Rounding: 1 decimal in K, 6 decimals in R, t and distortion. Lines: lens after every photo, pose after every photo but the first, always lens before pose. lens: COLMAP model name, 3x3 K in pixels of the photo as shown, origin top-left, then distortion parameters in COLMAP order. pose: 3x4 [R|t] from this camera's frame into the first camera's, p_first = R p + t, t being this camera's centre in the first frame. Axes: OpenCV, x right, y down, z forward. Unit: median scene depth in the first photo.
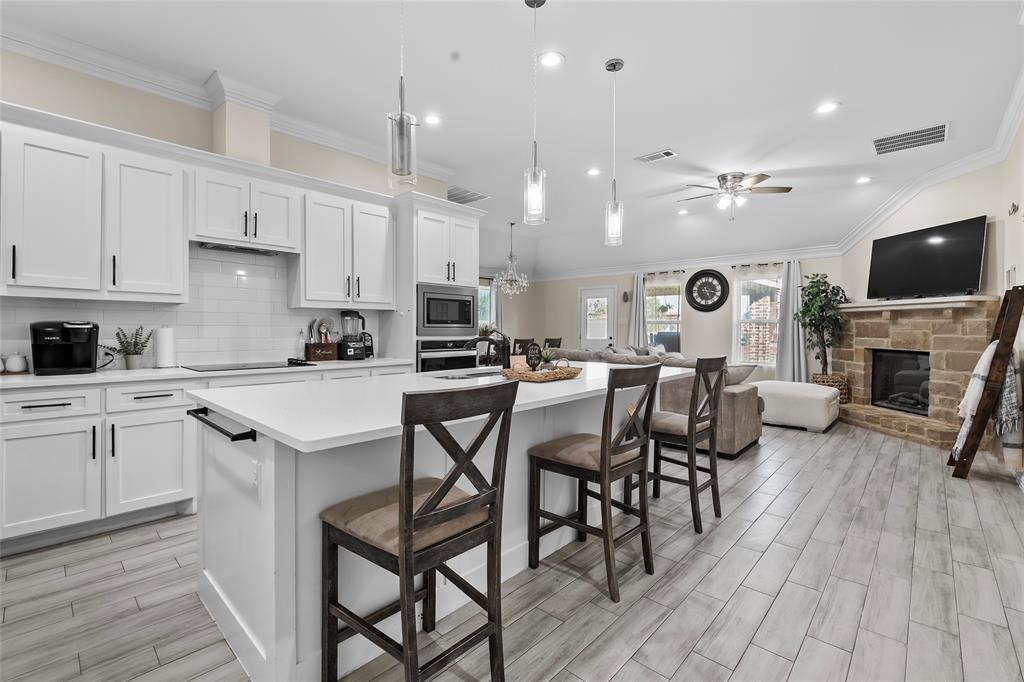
lens RADIAL K [[450.7, 0, 509.2], [0, 450.7, 338.3], [0, 0, 1]] dist [0.000739, 0.000355]
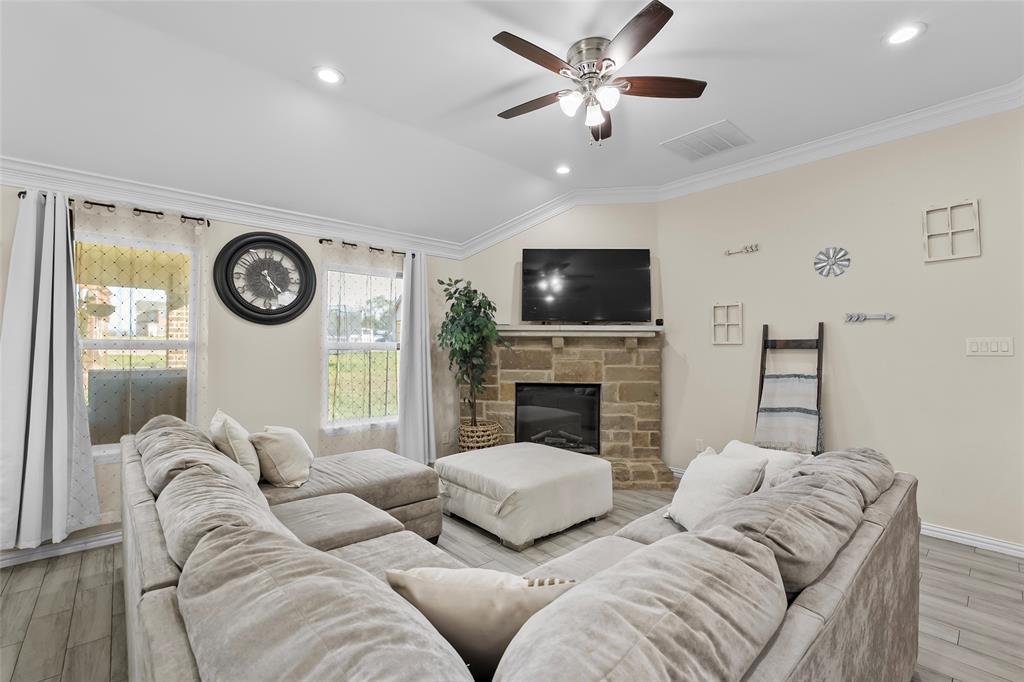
lens RADIAL K [[450.7, 0, 509.2], [0, 450.7, 338.3], [0, 0, 1]] dist [0.000739, 0.000355]
pose [[0.090929, 0.020349, 0.995649, -0.000021], [0.018004, 0.999594, -0.022074, -0.039443], [-0.995695, 0.019933, 0.090526, 0.954050]]
